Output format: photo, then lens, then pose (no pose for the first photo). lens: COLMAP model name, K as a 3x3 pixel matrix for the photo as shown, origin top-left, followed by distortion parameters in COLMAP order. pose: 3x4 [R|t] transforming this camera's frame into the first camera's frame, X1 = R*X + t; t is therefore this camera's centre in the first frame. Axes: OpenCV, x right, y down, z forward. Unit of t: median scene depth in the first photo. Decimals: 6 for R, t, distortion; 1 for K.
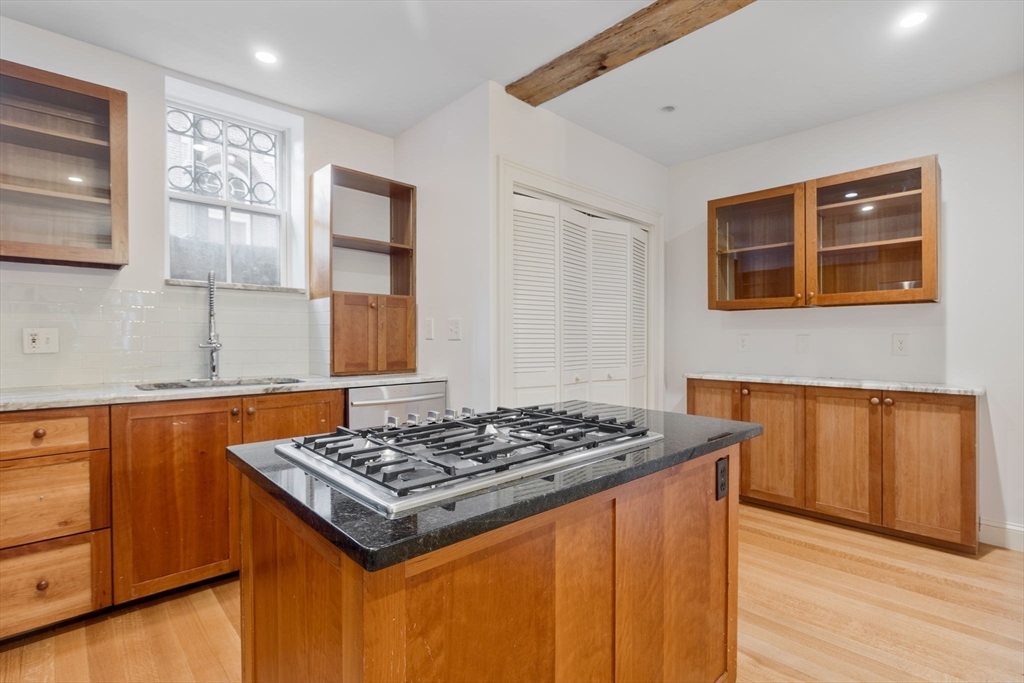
lens RADIAL K [[466.2, 0, 515.3], [0, 466.2, 338.0], [0, 0, 1]] dist [0.001179, 0.000596]
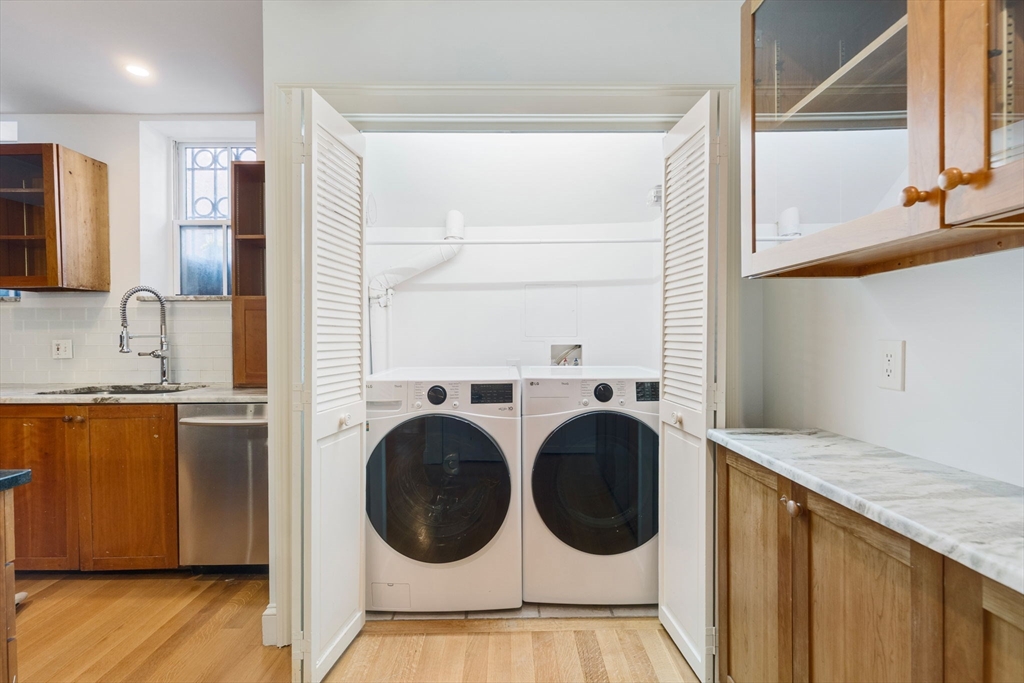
lens RADIAL K [[466.2, 0, 515.3], [0, 466.2, 338.0], [0, 0, 1]] dist [0.001179, 0.000596]
pose [[0.736939, -0.005860, -0.675934, 0.822793], [0.006960, 0.999975, -0.001081, -0.015007], [0.675923, -0.003908, 0.736962, 0.876507]]
